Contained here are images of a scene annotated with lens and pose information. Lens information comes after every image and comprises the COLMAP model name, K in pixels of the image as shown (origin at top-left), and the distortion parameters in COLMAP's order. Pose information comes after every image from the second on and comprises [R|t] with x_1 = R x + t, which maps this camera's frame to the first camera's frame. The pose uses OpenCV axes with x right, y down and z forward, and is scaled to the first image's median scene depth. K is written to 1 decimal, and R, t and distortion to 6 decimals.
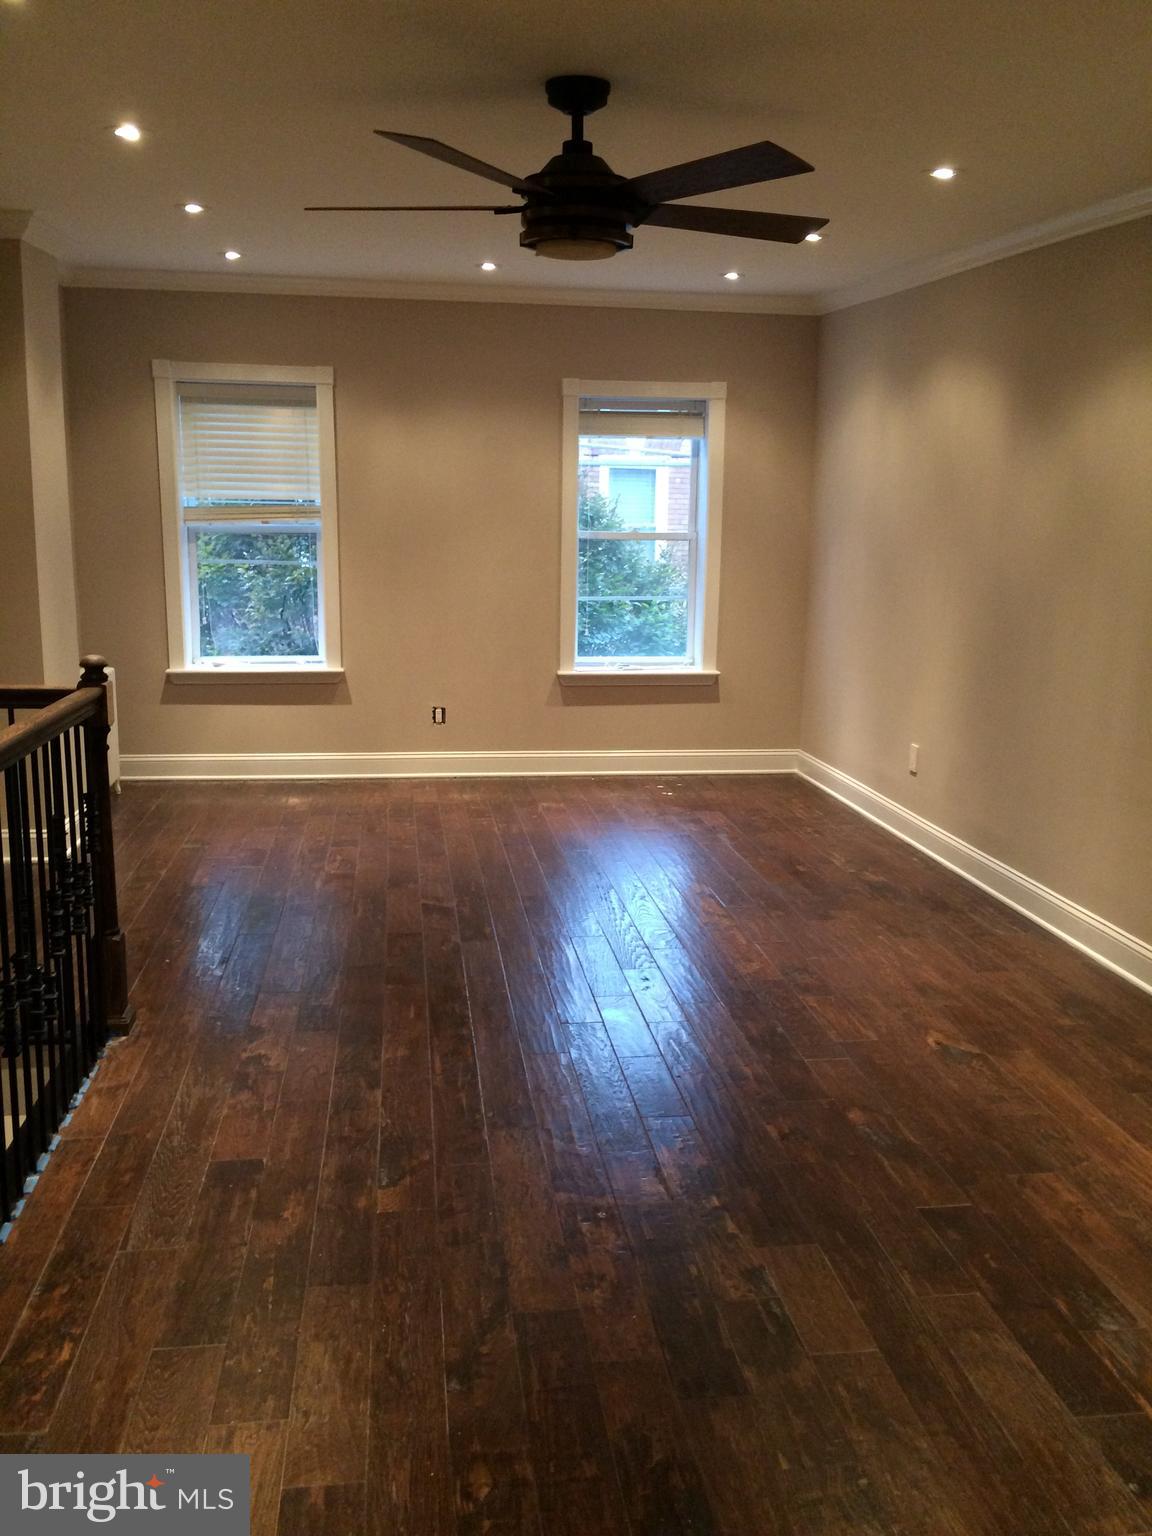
lens RADIAL K [[1301.4, 0, 576.7], [0, 1301.4, 766.1], [0, 0, 1]] dist [0.043354, -0.060728]
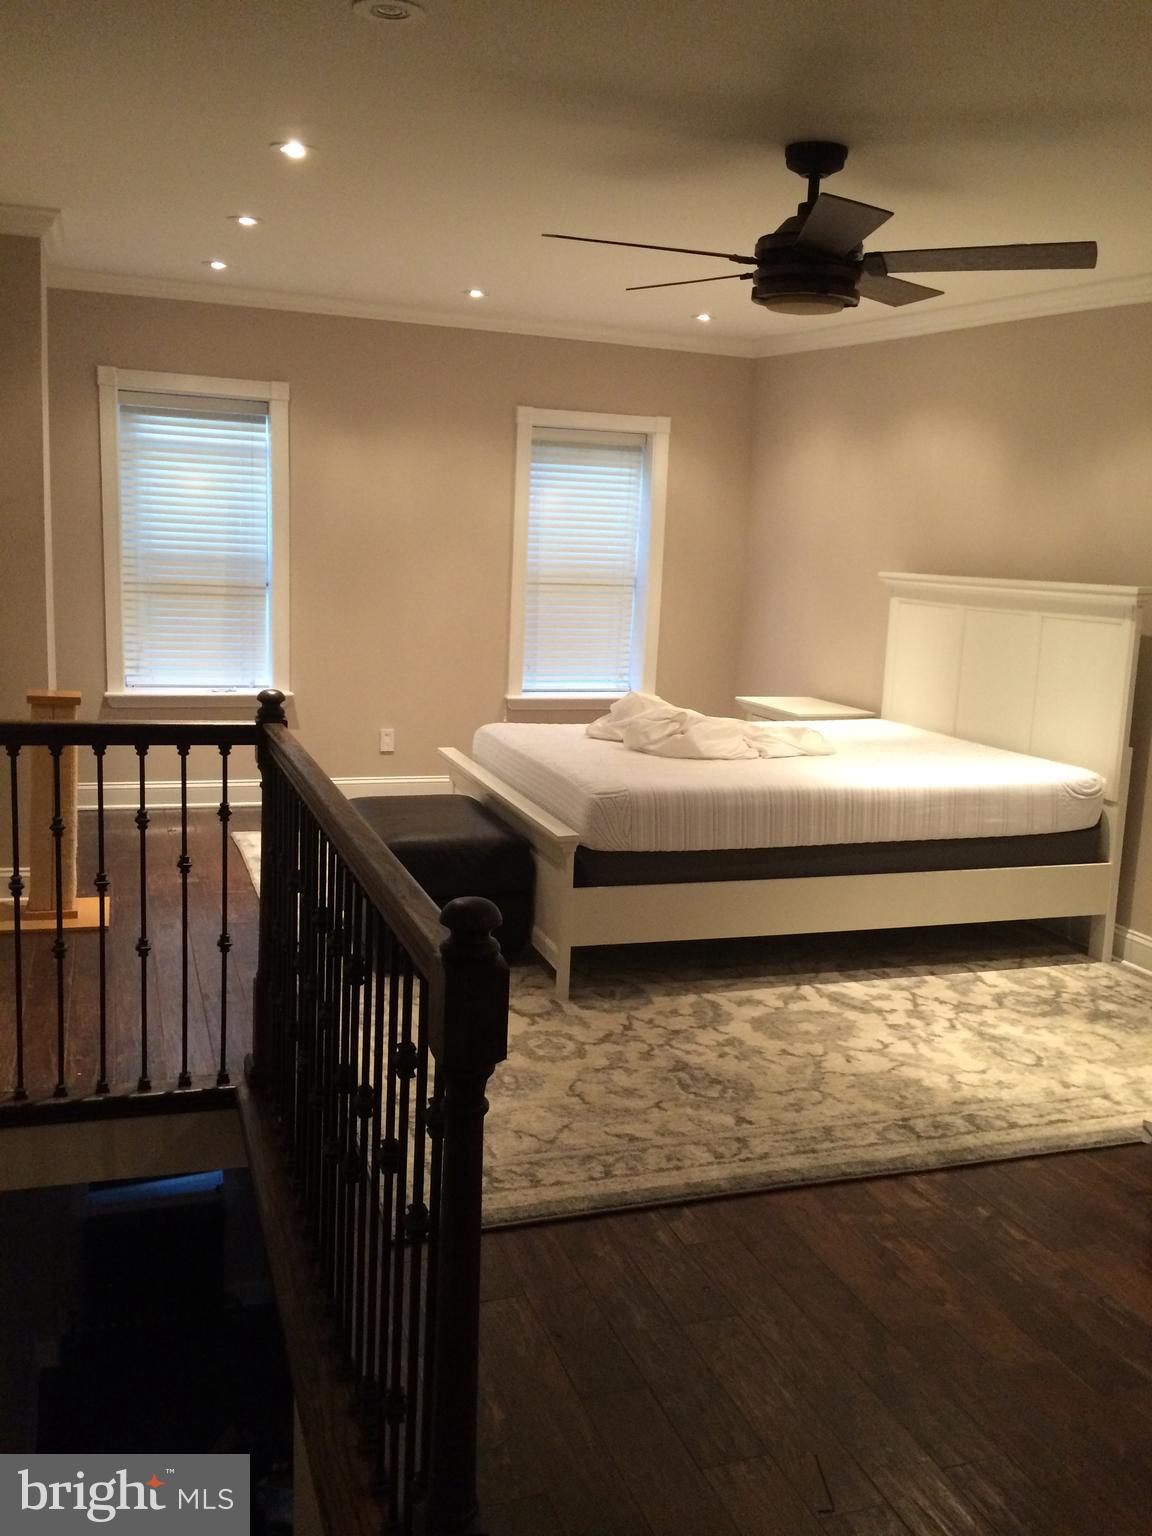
lens RADIAL K [[1301.4, 0, 568.1], [0, 1301.4, 769.7], [0, 0, 1]] dist [0.043354, -0.060728]
pose [[0.981279, -0.003699, 0.192558, -0.176052], [0.005307, 0.999955, -0.007832, -0.008532], [-0.192521, 0.008707, 0.981254, 0.007278]]
